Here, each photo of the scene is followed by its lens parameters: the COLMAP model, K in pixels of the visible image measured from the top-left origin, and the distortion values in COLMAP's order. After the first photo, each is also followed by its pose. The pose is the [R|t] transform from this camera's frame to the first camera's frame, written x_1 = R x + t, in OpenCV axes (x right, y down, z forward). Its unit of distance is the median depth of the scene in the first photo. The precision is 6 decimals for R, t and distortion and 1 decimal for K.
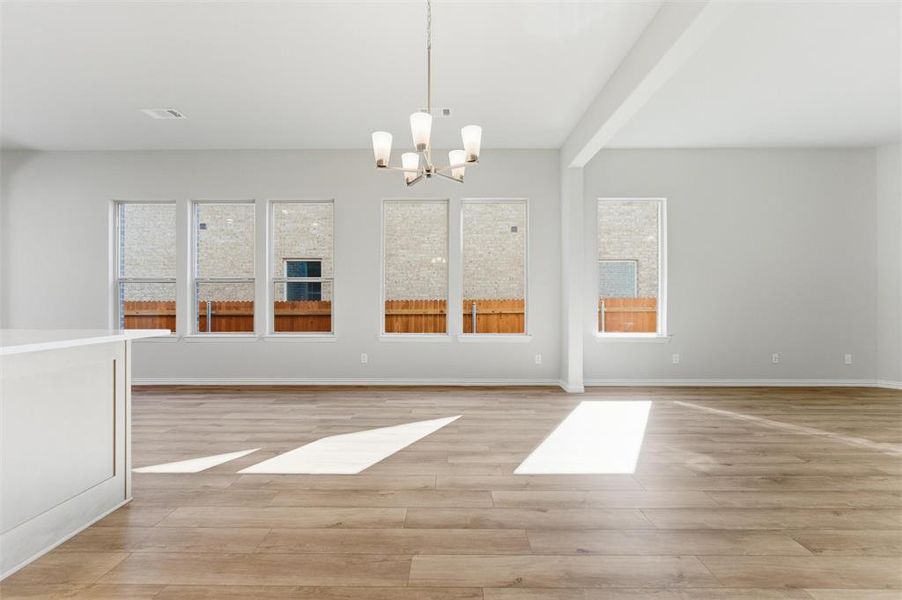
lens RADIAL K [[375.0, 0, 450.7], [0, 375.0, 294.4], [0, 0, 1]] dist [-0.002471, -0.000496]
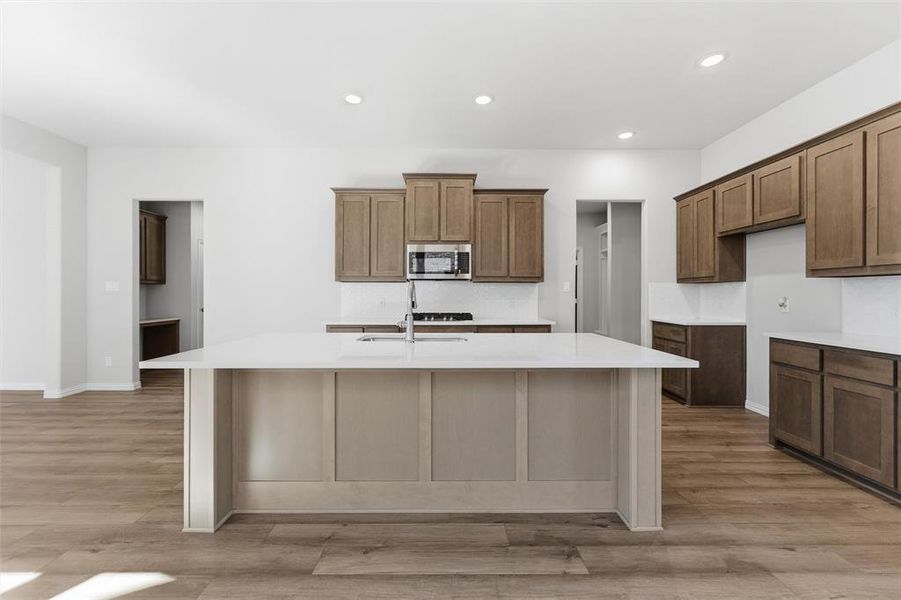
lens RADIAL K [[370.9, 0, 450.3], [0, 370.9, 292.8], [0, 0, 1]] dist [-0.000782, -0.000731]
pose [[-0.999771, -0.002029, -0.021309, -0.628184], [-0.001665, 0.999853, -0.017078, -0.015979], [0.021341, -0.017038, -0.999627, 0.816483]]
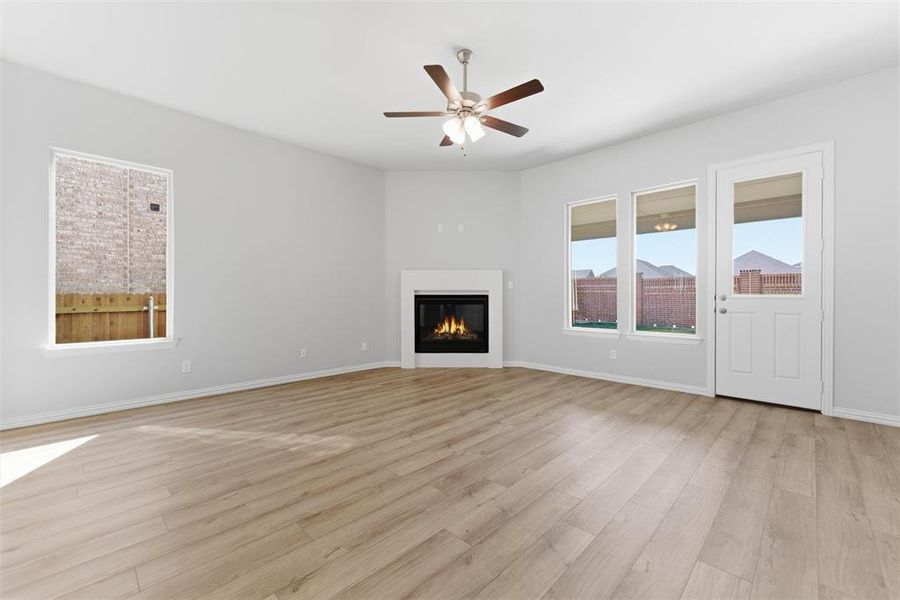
lens RADIAL K [[374.1, 0, 449.7], [0, 374.1, 294.5], [0, 0, 1]] dist [-0.002471, -0.000496]
pose [[0.690101, 0.003285, 0.723705, 0.403311], [-0.011958, 0.999905, 0.006864, -0.001167], [-0.723614, -0.013391, 0.690075, 0.004156]]
